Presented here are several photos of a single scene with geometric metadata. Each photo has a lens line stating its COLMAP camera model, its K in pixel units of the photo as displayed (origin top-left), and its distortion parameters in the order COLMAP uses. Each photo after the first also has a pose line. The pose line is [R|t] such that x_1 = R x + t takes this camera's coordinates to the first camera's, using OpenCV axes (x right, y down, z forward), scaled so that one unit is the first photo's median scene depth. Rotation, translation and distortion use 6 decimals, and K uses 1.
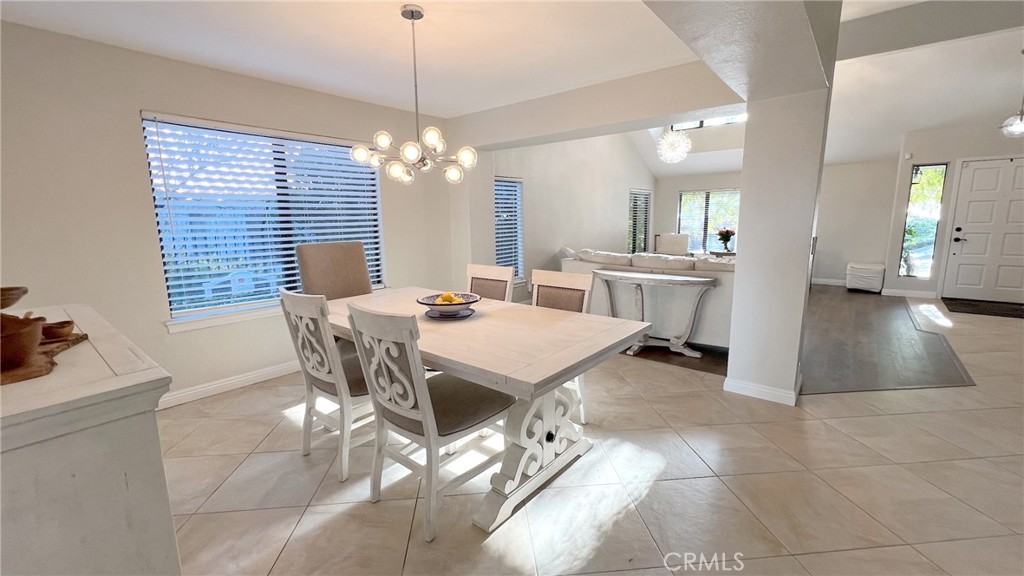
lens RADIAL K [[420.5, 0, 512.0], [0, 420.5, 288.0], [0, 0, 1]] dist [-0.001278, -0.000152]
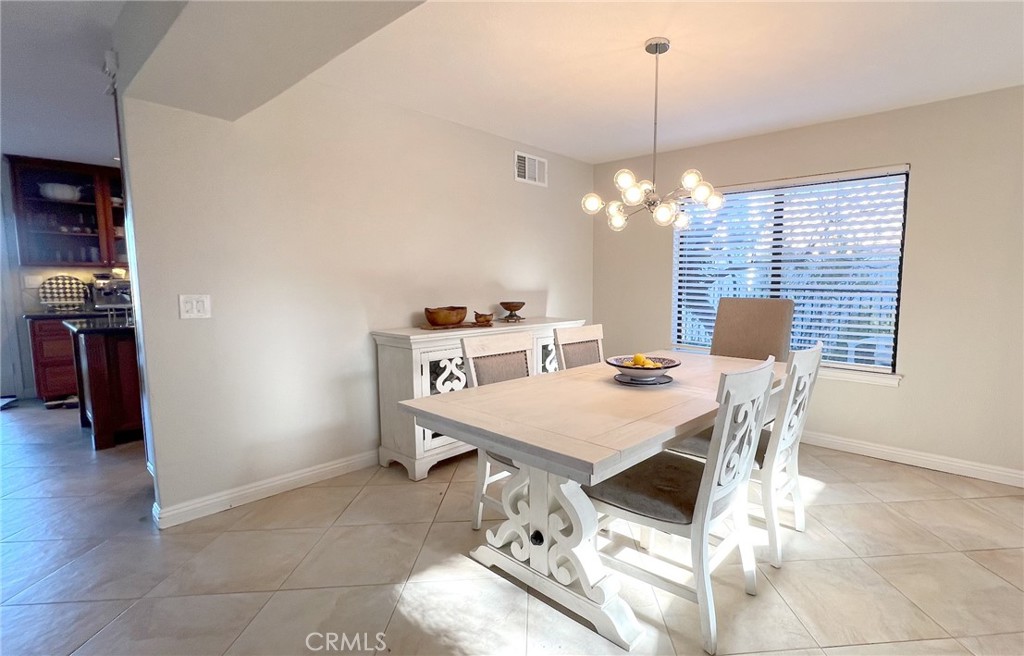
lens RADIAL K [[485.6, 0, 594.9], [0, 485.6, 330.4], [0, 0, 1]] dist [0.000095, 0.000024]
pose [[0.006630, 0.116157, -0.993209, 0.722294], [-0.172643, 0.978449, 0.113278, -0.114967], [0.984962, 0.170719, 0.026540, 0.765351]]
